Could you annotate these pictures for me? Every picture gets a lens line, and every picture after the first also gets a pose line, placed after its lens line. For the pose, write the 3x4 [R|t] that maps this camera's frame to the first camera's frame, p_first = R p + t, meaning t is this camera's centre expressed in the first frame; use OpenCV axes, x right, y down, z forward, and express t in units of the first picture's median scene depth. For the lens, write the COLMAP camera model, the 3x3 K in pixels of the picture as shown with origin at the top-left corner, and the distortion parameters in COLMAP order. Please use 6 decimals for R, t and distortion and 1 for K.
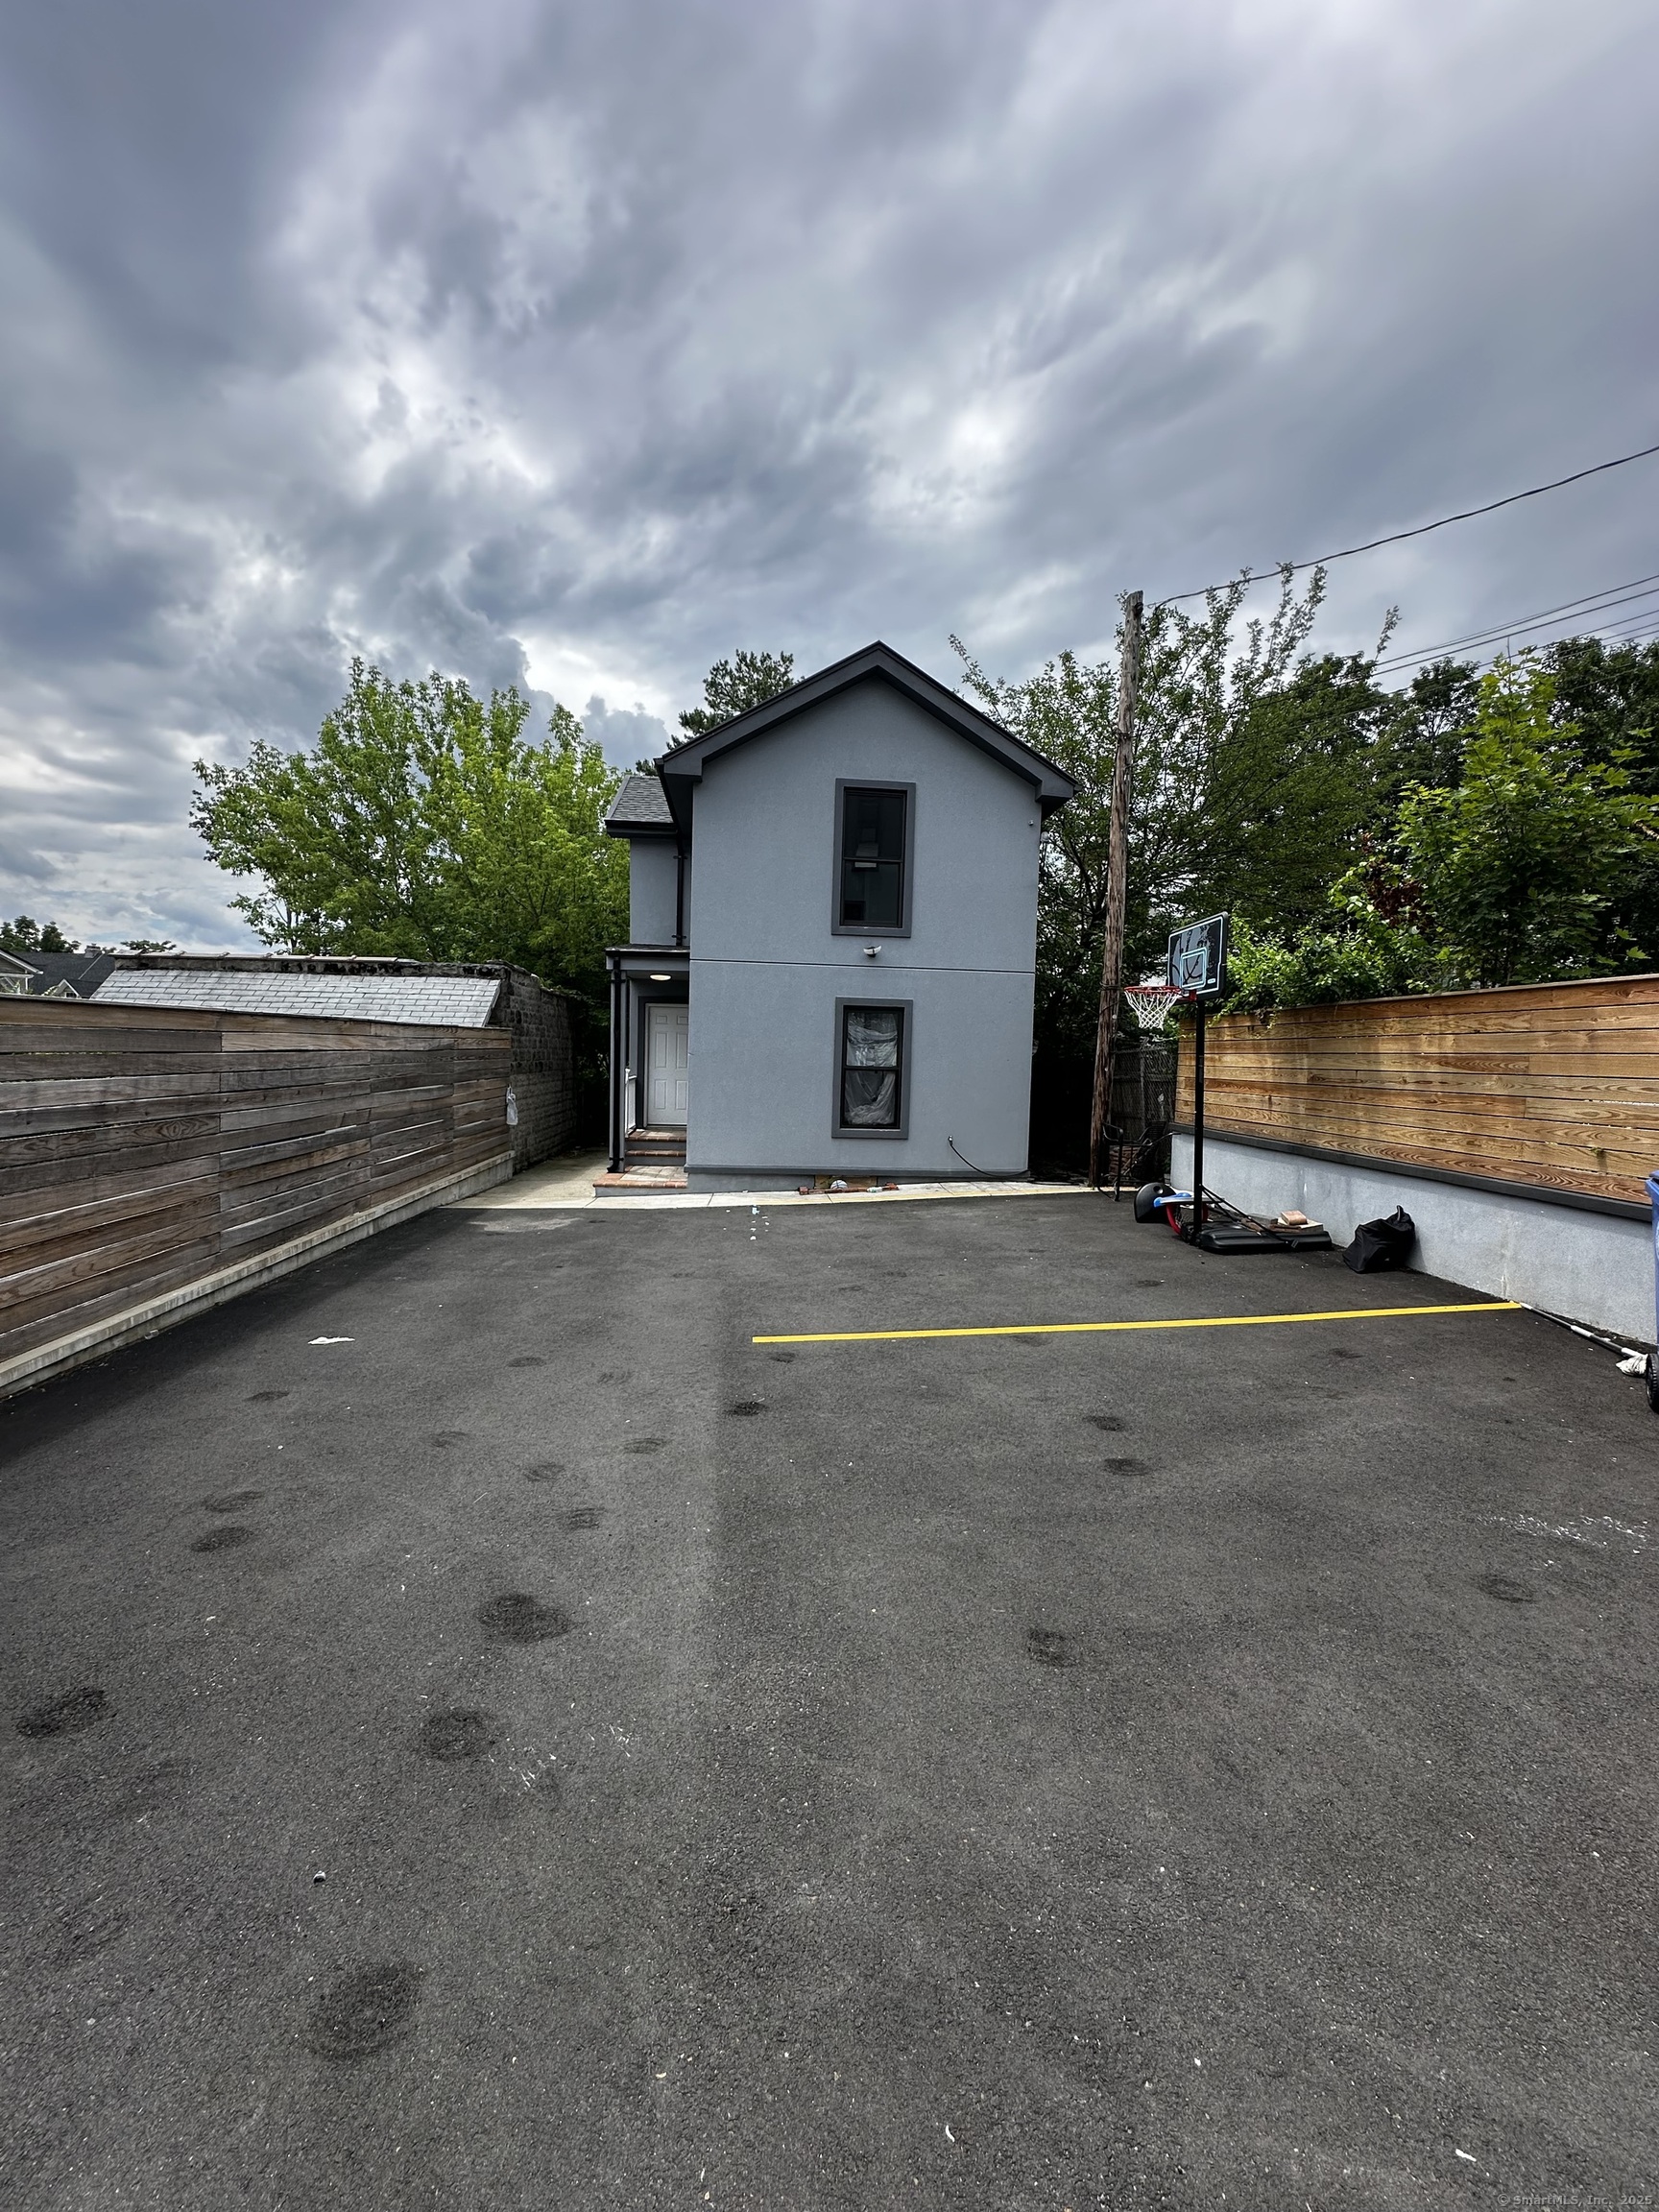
lens RADIAL K [[883.3, 0, 831.5], [0, 883.3, 1103.5], [0, 0, 1]] dist [-0.002663, 0.000694]
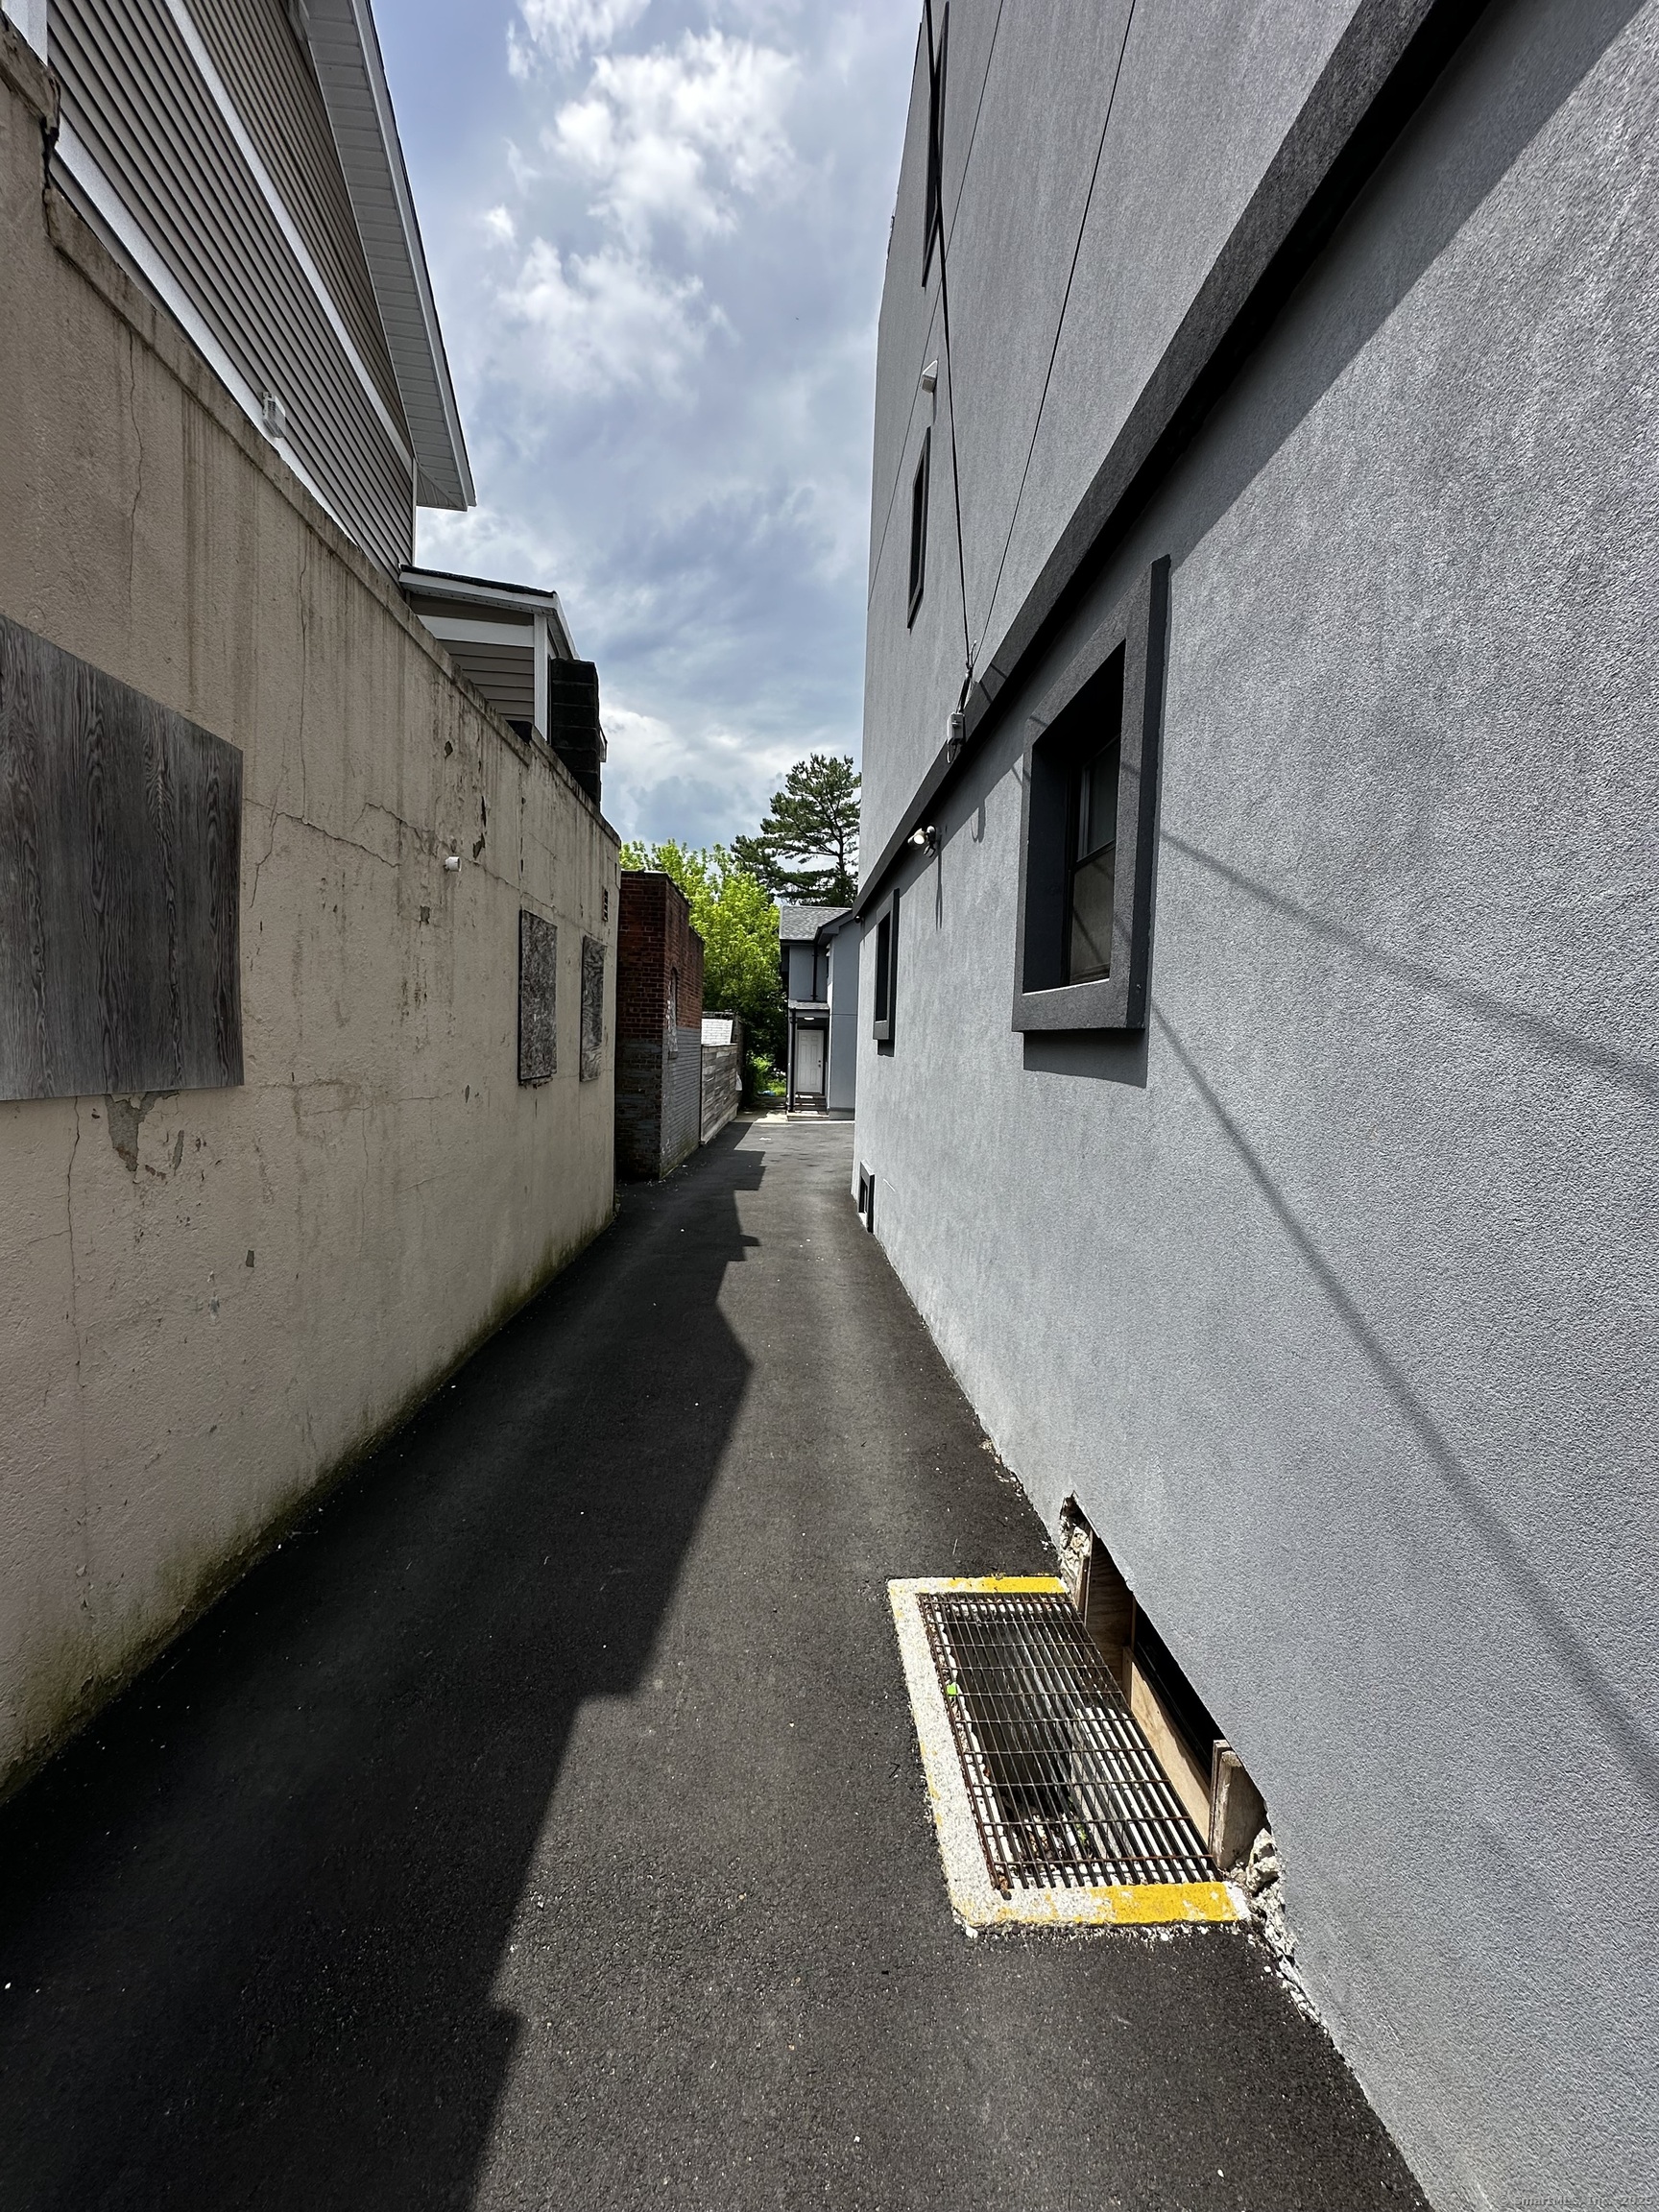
lens RADIAL K [[883.3, 0, 831.5], [0, 883.3, 1103.5], [0, 0, 1]] dist [-0.002663, 0.000694]
pose [[0.999216, 0.003658, -0.039418, -0.108815], [-0.003402, 0.999973, 0.006565, 0.069495], [0.039440, -0.006426, 0.999201, -1.814662]]
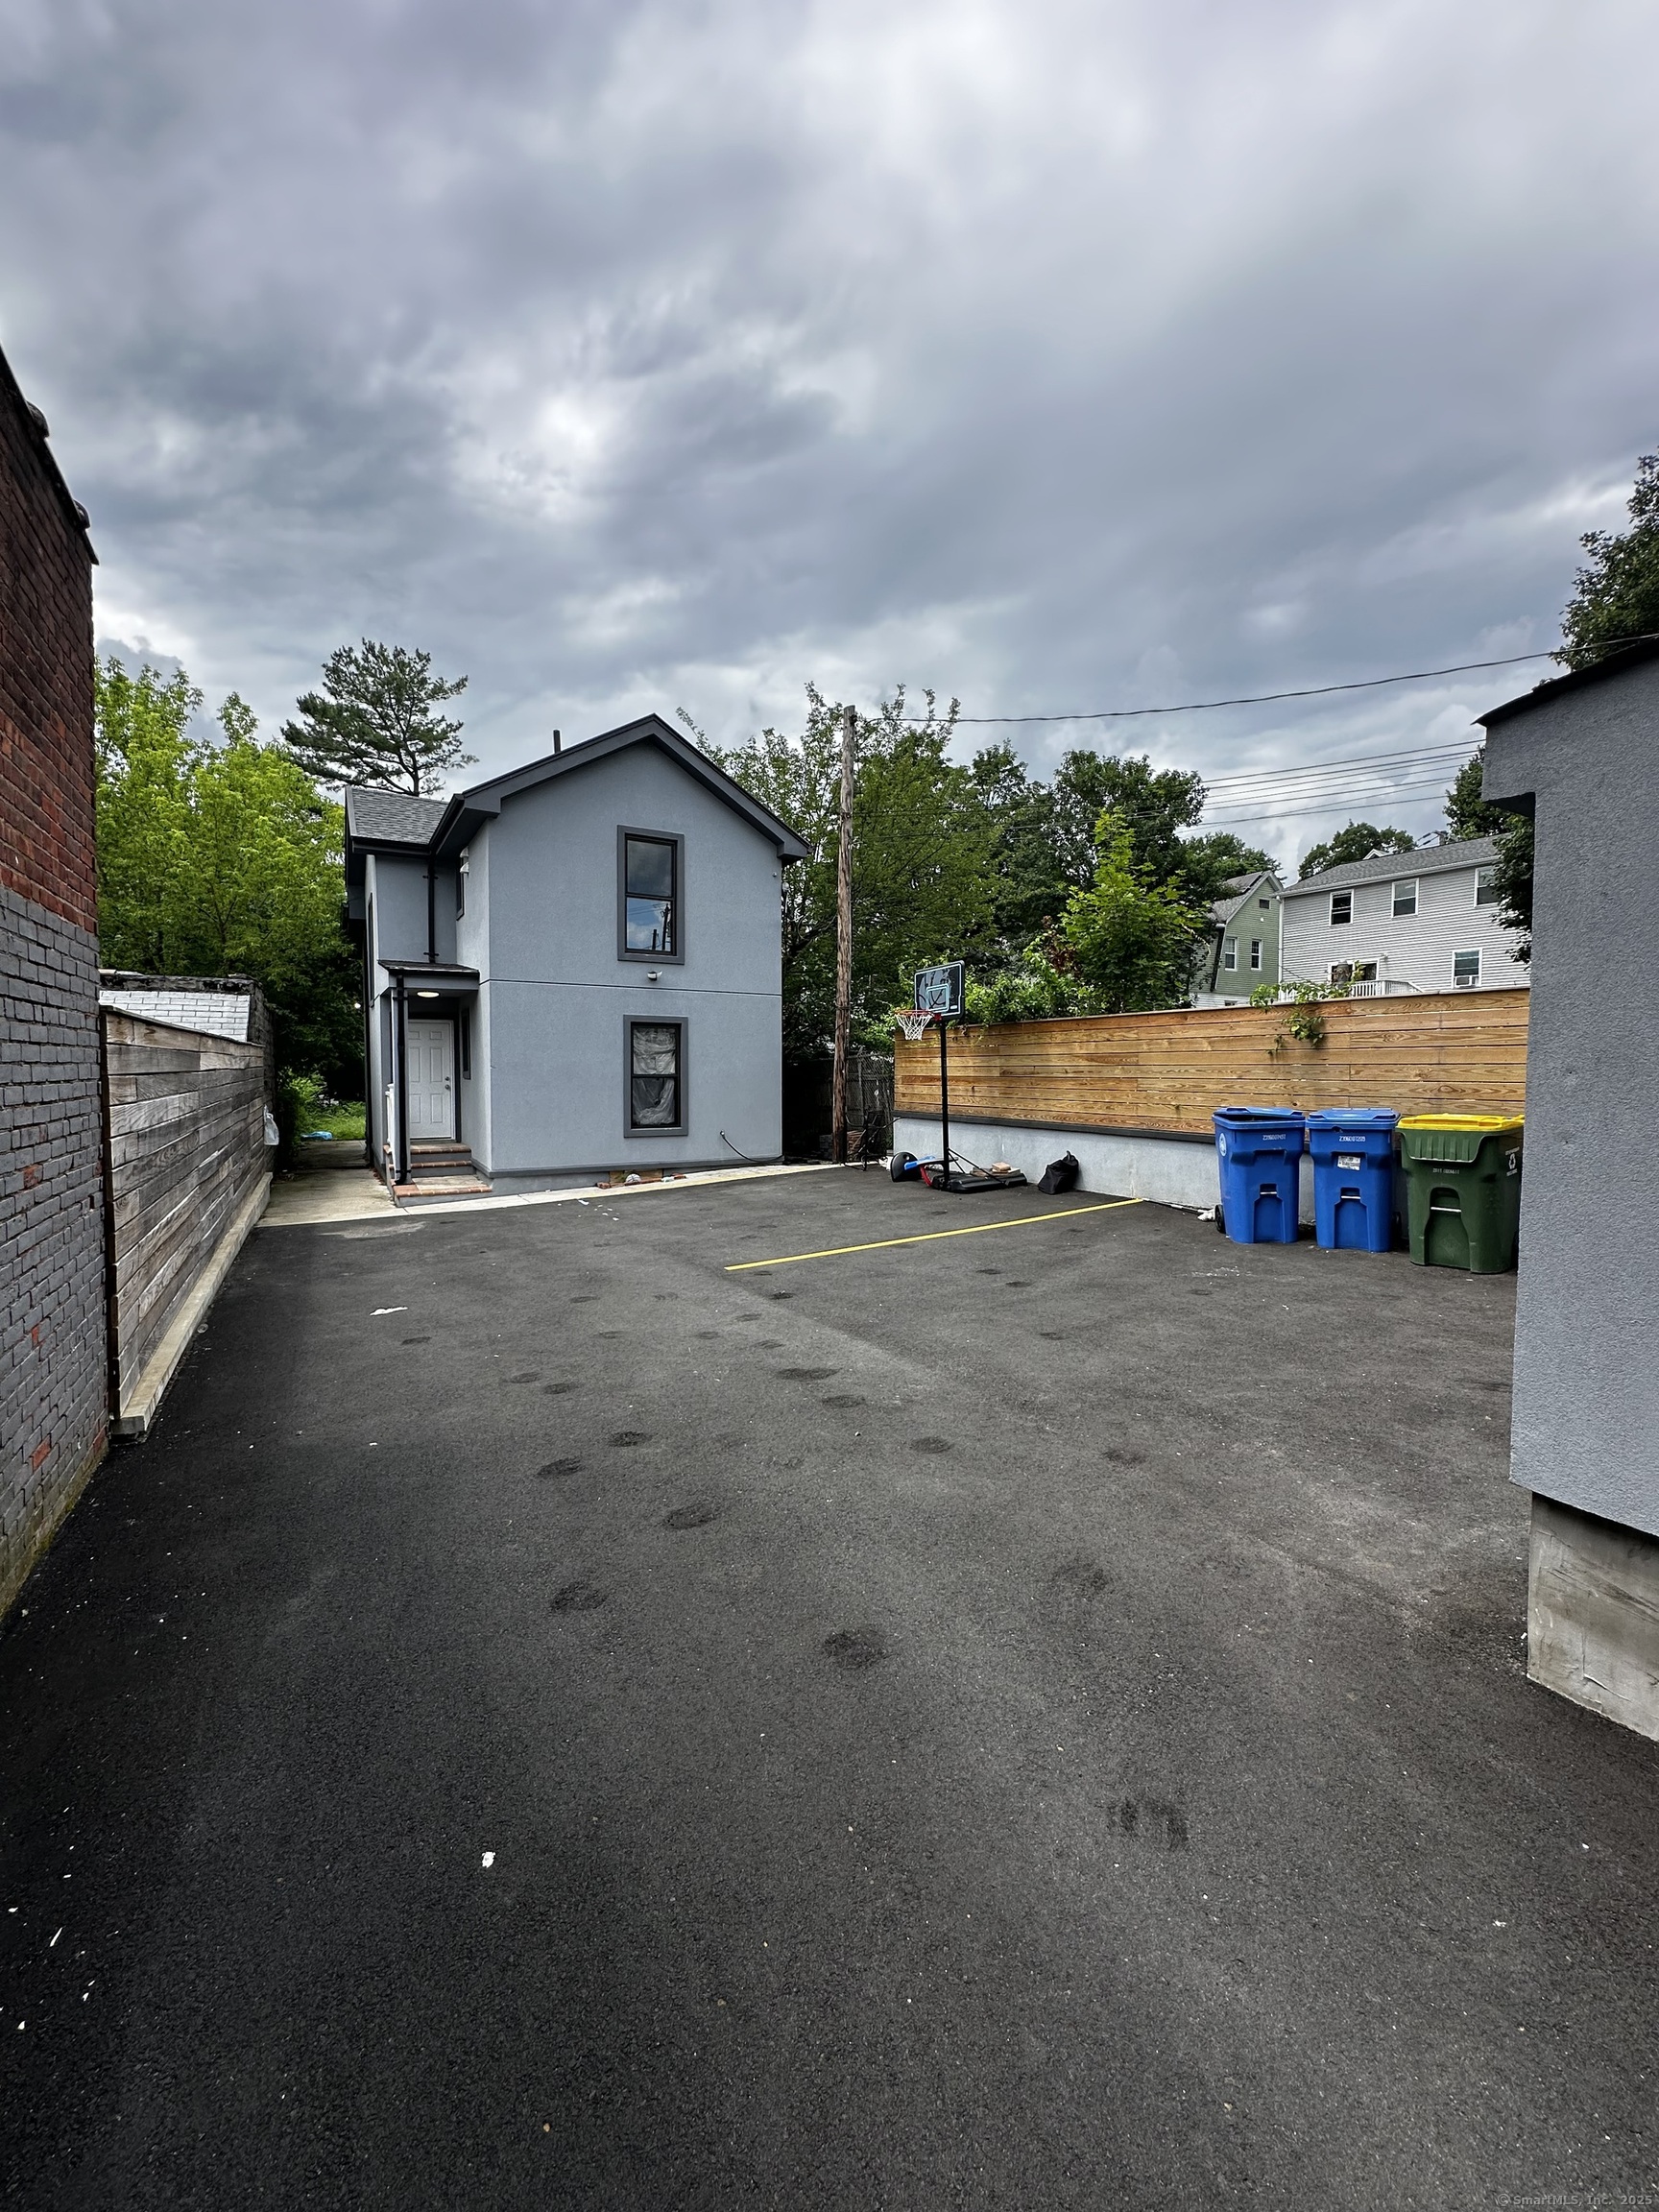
lens RADIAL K [[883.3, 0, 831.5], [0, 883.3, 1103.5], [0, 0, 1]] dist [-0.002663, 0.000694]
pose [[0.906476, -0.040324, 0.420329, -0.361612], [0.045516, 0.998961, -0.002325, 0.014546], [-0.419798, 0.021239, 0.907369, -0.231224]]
